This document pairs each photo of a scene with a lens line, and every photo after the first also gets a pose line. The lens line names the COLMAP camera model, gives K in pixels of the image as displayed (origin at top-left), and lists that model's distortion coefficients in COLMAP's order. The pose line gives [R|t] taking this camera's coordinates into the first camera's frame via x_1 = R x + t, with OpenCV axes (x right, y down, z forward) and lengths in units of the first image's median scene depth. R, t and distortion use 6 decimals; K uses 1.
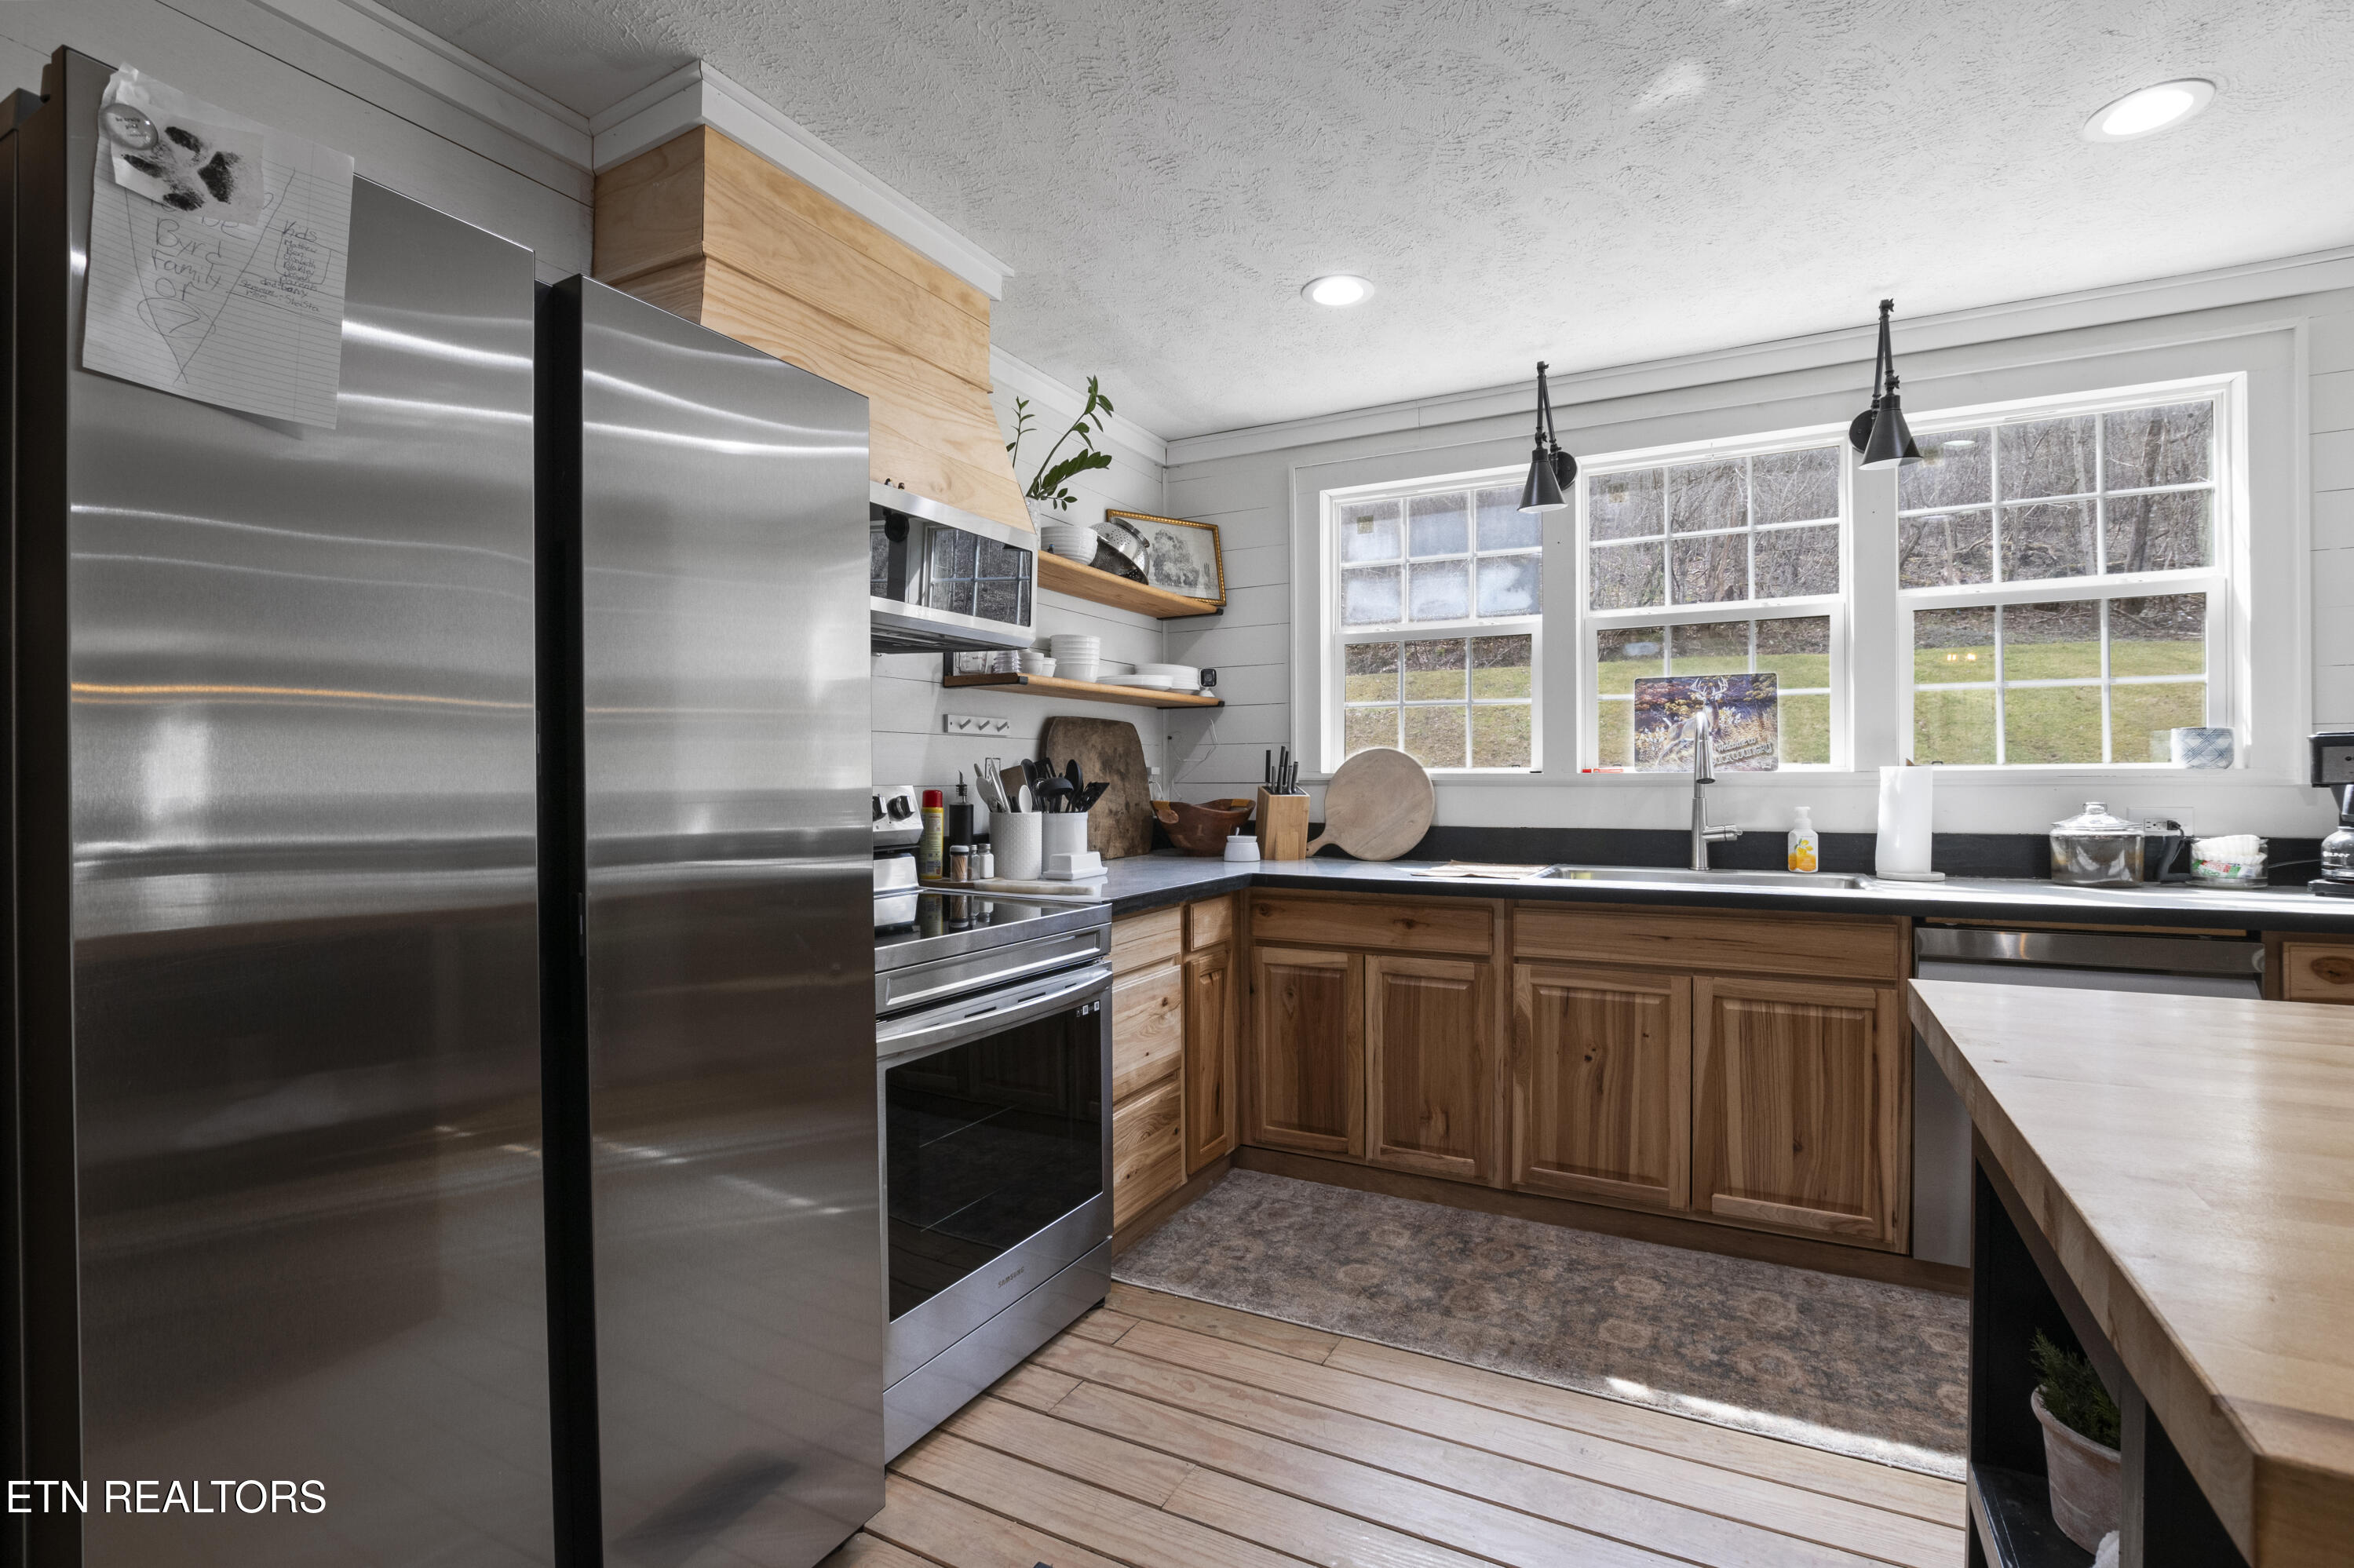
lens RADIAL K [[1046.9, 0, 1183.4], [0, 1046.9, 788.1], [0, 0, 1]] dist [-0.033601, 0.005091]
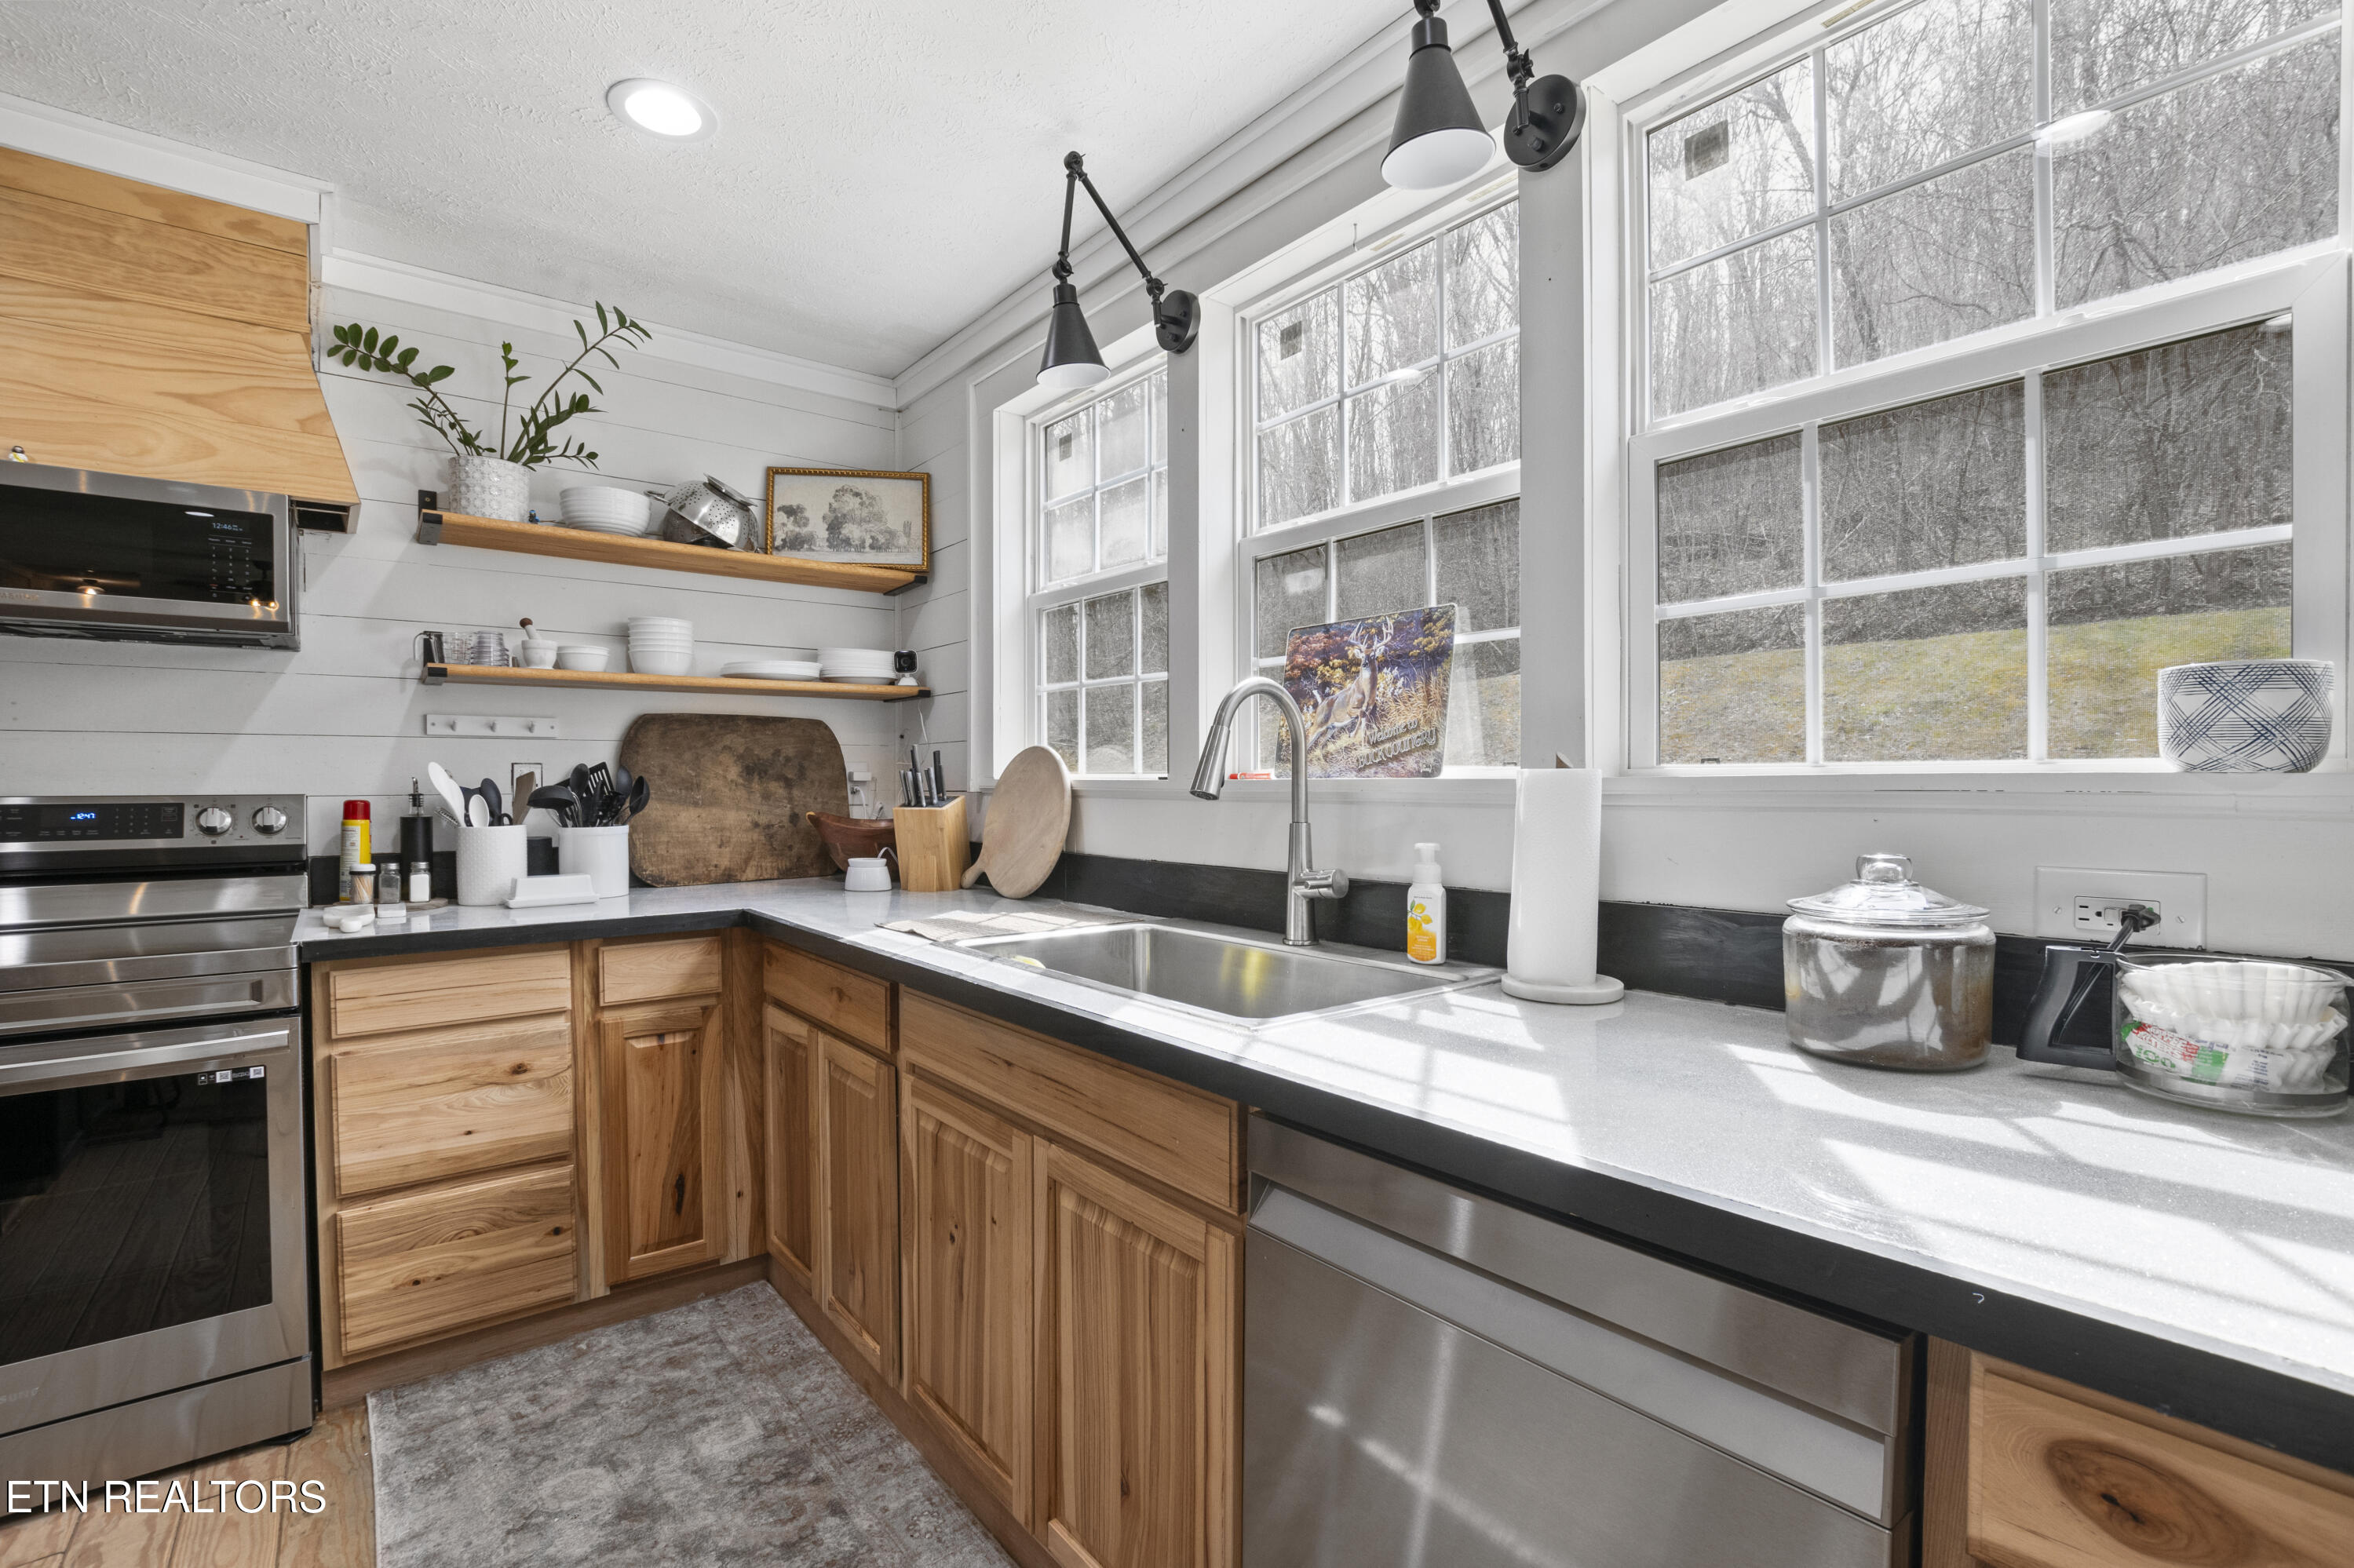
lens RADIAL K [[1046.9, 0, 1169.4], [0, 1046.9, 790.4], [0, 0, 1]] dist [-0.033601, 0.005091]
pose [[0.919491, 0.004089, -0.393090, 0.693608], [-0.003519, 0.999991, 0.002171, -0.010228], [0.393096, -0.000613, 0.919497, 0.438188]]
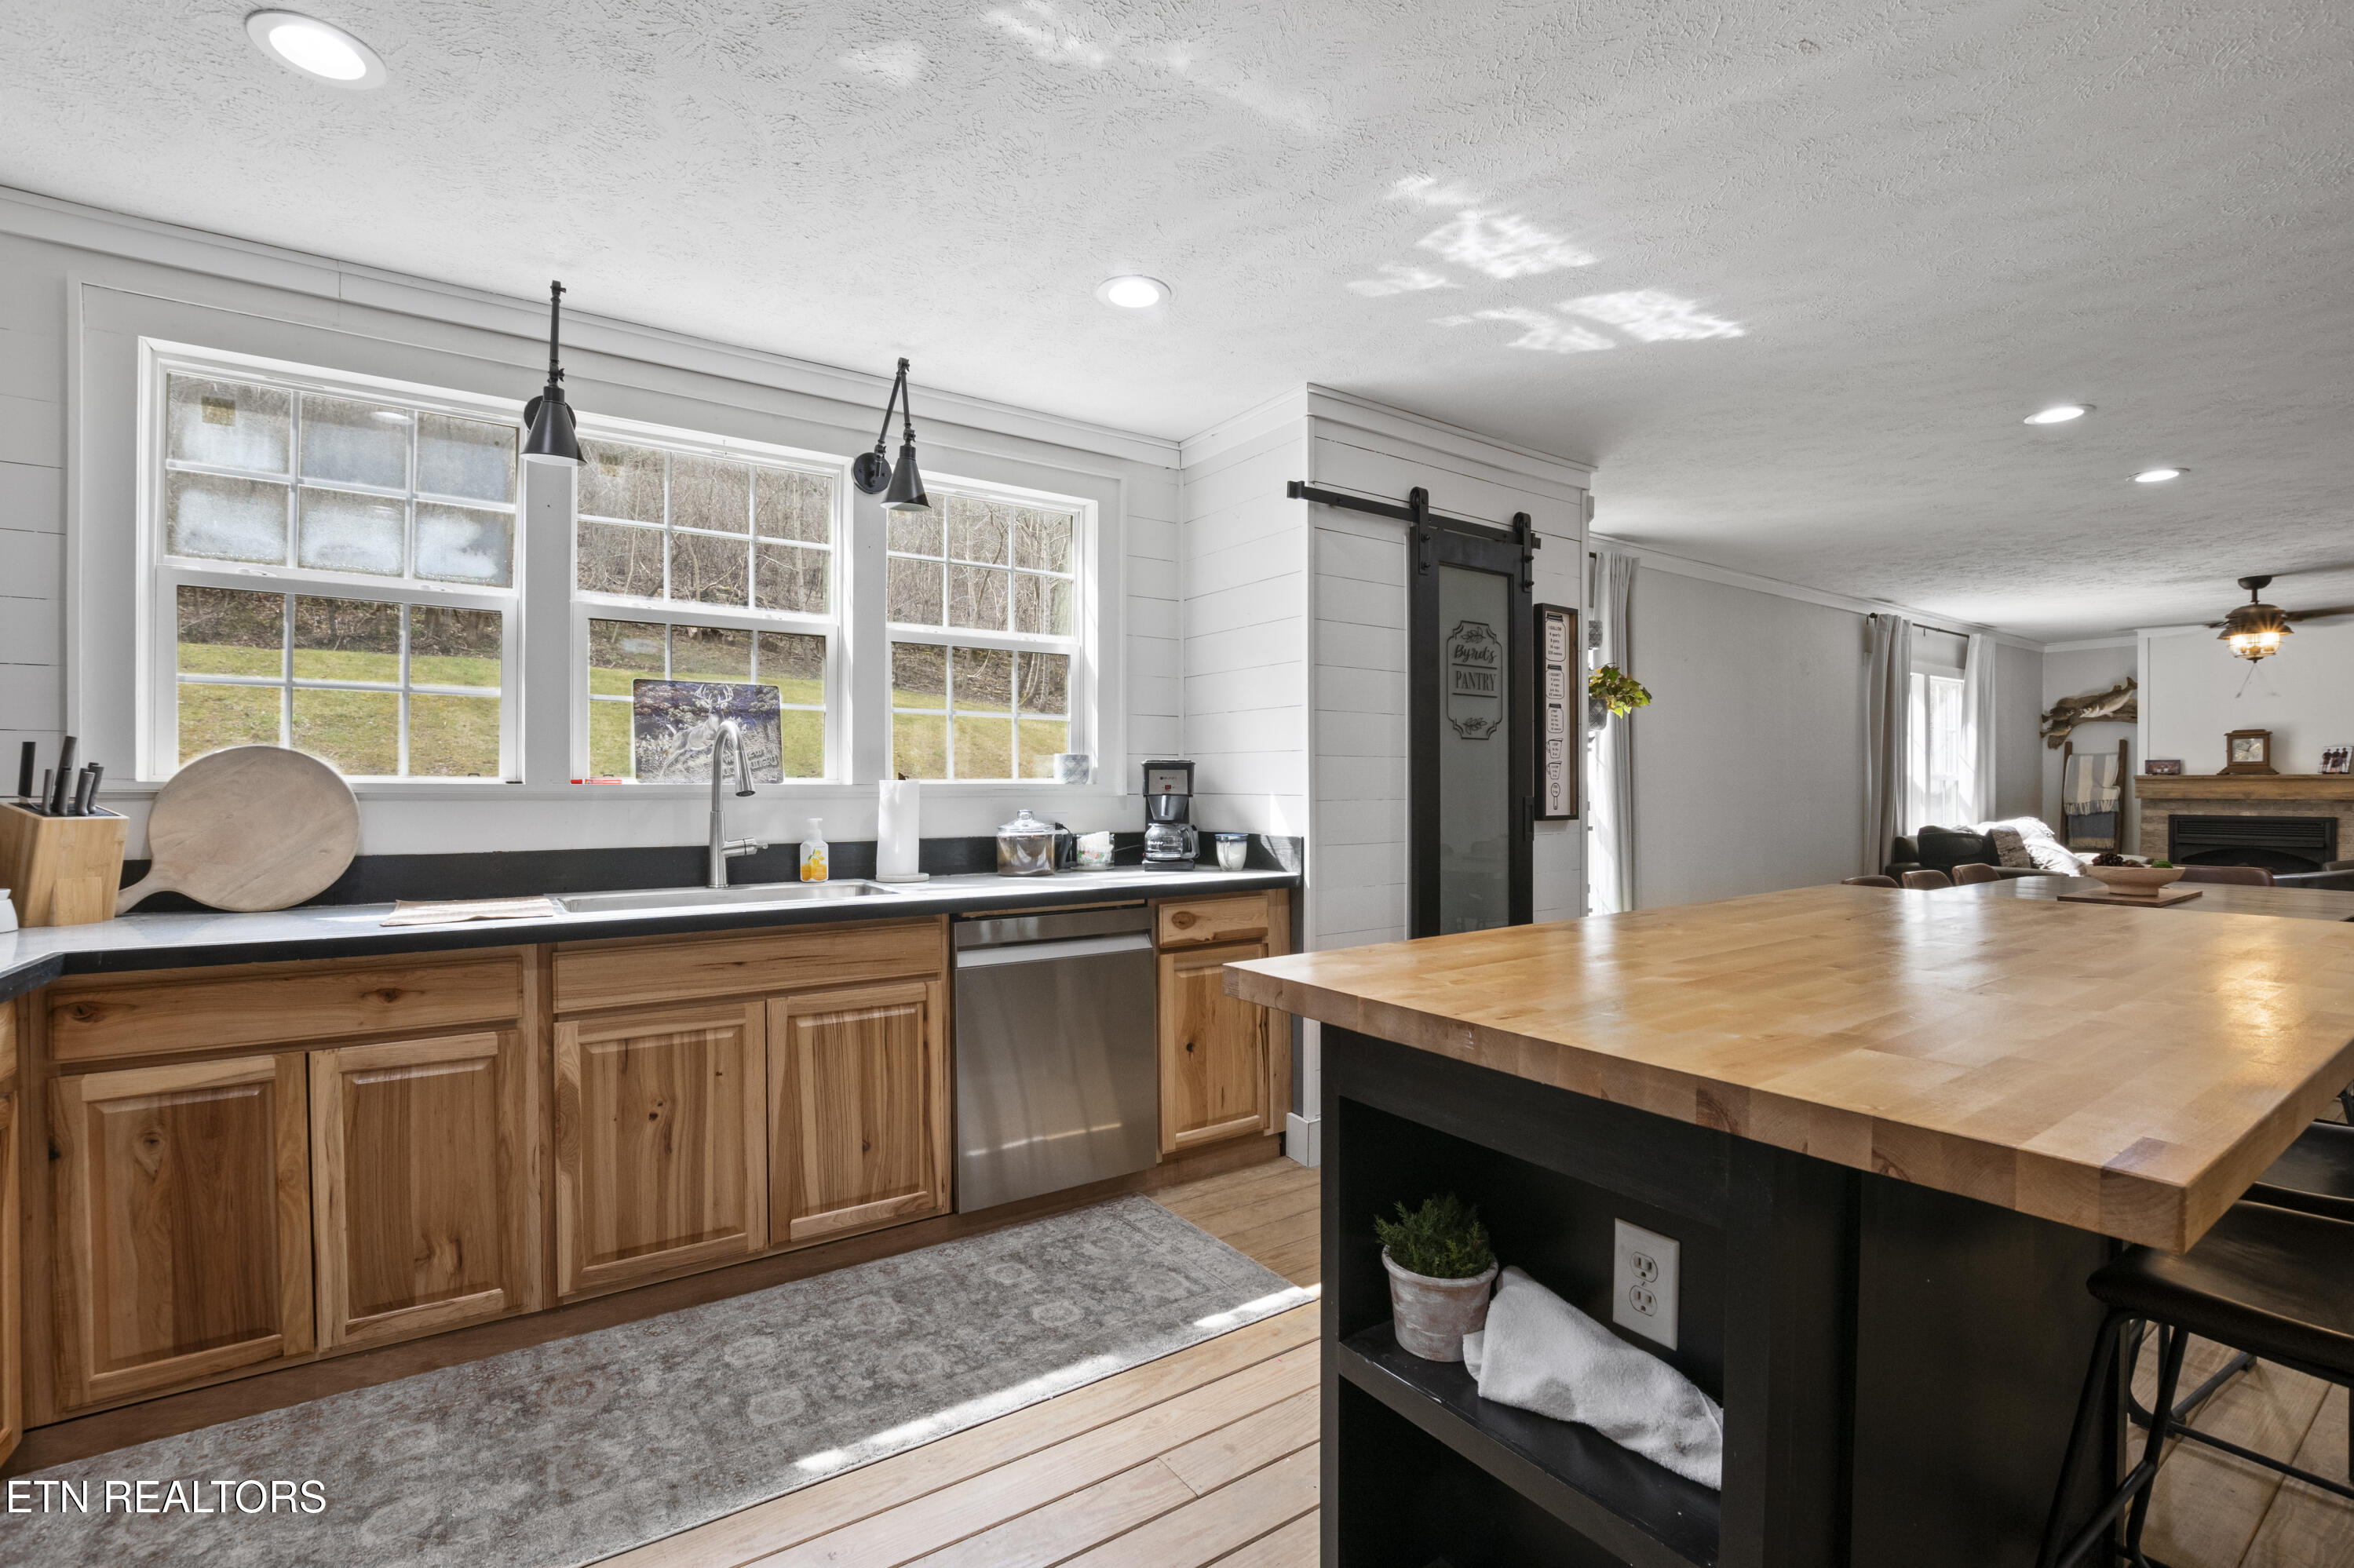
lens RADIAL K [[1046.9, 0, 1175.9], [0, 1046.9, 792.2], [0, 0, 1]] dist [-0.033601, 0.005091]
pose [[0.461045, -0.000299, 0.887376, -0.157465], [0.006245, 0.999976, -0.002908, -0.002664], [-0.887355, 0.006883, 0.461036, 0.202166]]
